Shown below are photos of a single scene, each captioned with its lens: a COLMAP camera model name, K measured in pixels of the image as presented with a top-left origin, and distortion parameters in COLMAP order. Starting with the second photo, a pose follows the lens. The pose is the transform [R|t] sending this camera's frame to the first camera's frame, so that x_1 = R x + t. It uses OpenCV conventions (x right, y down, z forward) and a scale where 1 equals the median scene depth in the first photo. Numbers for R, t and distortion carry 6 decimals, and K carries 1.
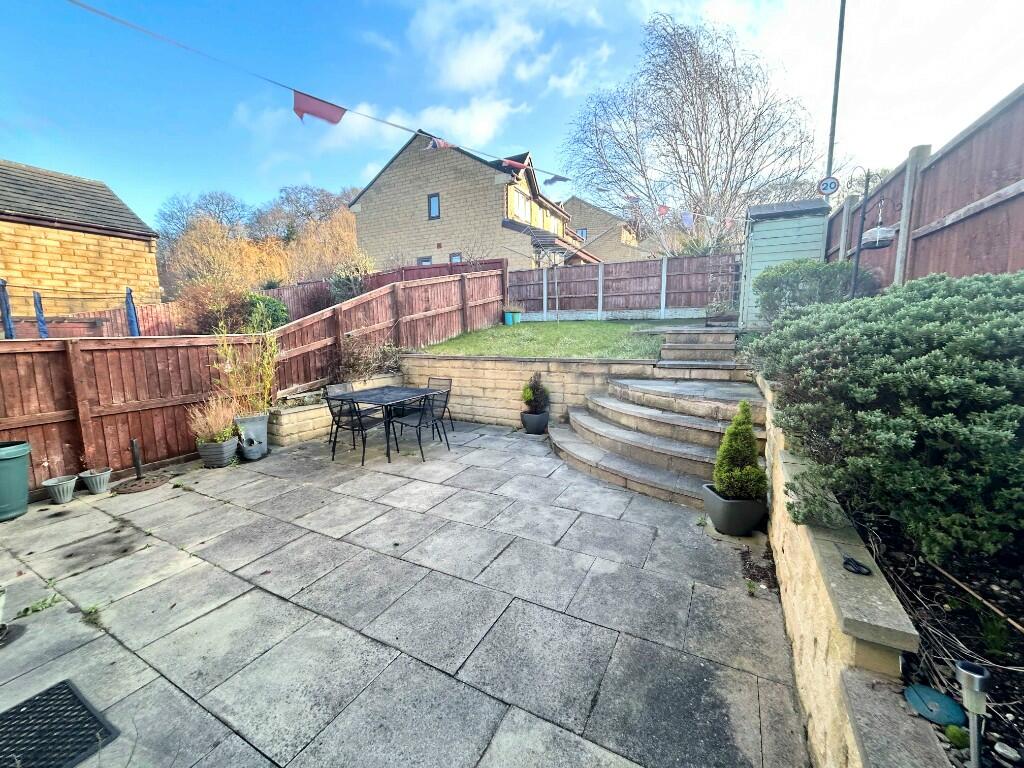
lens RADIAL K [[409.2, 0, 512.0], [0, 409.2, 384.0], [0, 0, 1]] dist [0.000088, 0.000016]
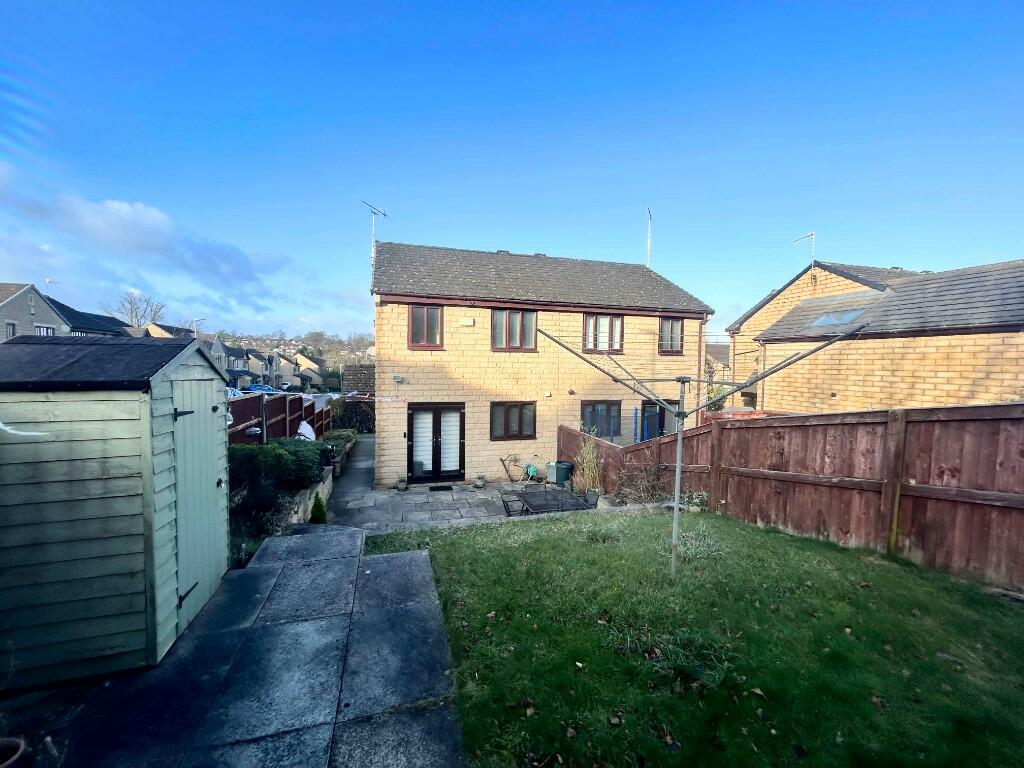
lens RADIAL K [[409.2, 0, 512.0], [0, 409.2, 384.0], [0, 0, 1]] dist [0.000088, 0.000016]
pose [[-0.711521, 0.043244, -0.701333, 1.316813], [-0.097410, 0.982397, 0.159400, -1.005112], [0.695880, 0.181733, -0.694784, 3.114045]]
